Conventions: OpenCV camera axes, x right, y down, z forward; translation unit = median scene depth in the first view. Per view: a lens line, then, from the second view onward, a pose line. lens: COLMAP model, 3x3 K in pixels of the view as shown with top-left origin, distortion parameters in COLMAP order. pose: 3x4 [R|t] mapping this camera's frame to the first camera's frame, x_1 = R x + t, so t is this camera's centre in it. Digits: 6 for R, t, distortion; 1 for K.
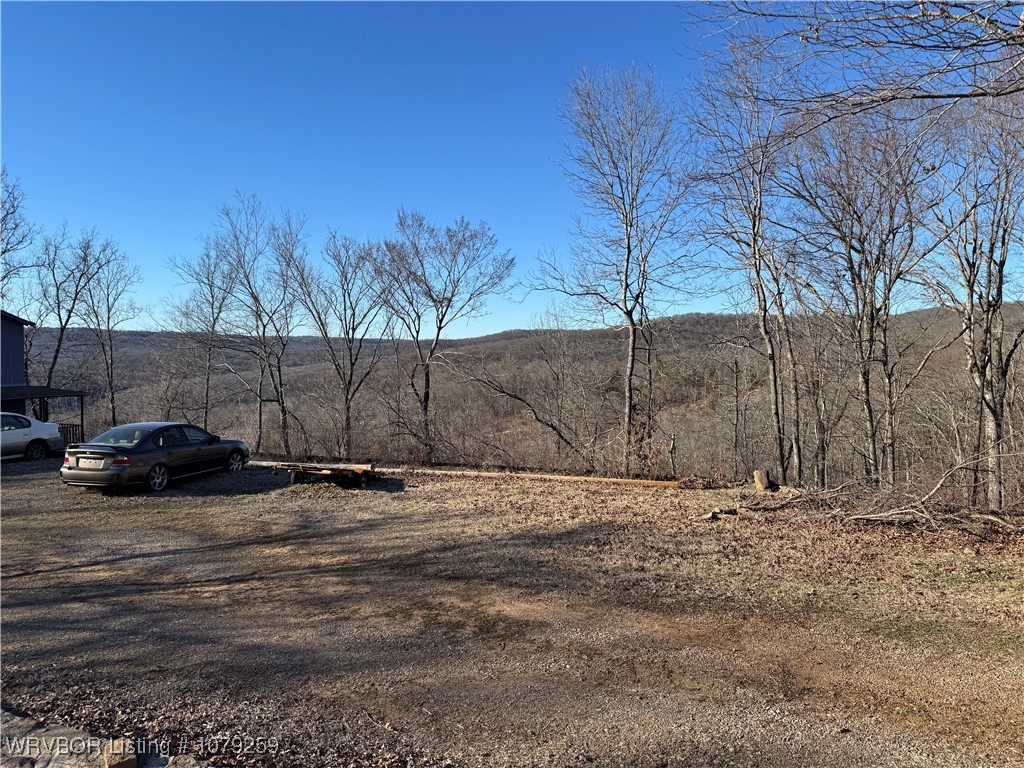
lens RADIAL K [[708.6, 0, 508.5], [0, 708.6, 385.6], [0, 0, 1]] dist [0.148598, -0.204462]
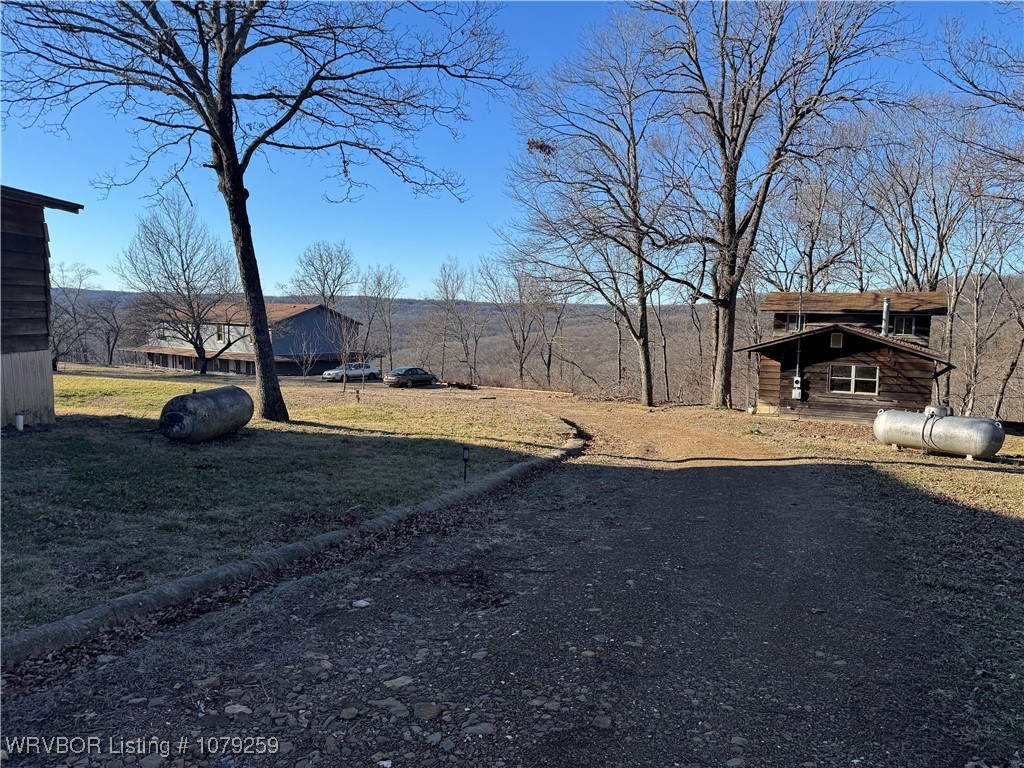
lens RADIAL K [[708.6, 0, 508.5], [0, 708.6, 385.6], [0, 0, 1]] dist [0.148598, -0.204462]
pose [[0.945643, 0.053729, -0.320737, 0.590333], [-0.038466, 0.997814, 0.053740, -0.031018], [0.322924, -0.038482, 0.945642, -1.143825]]
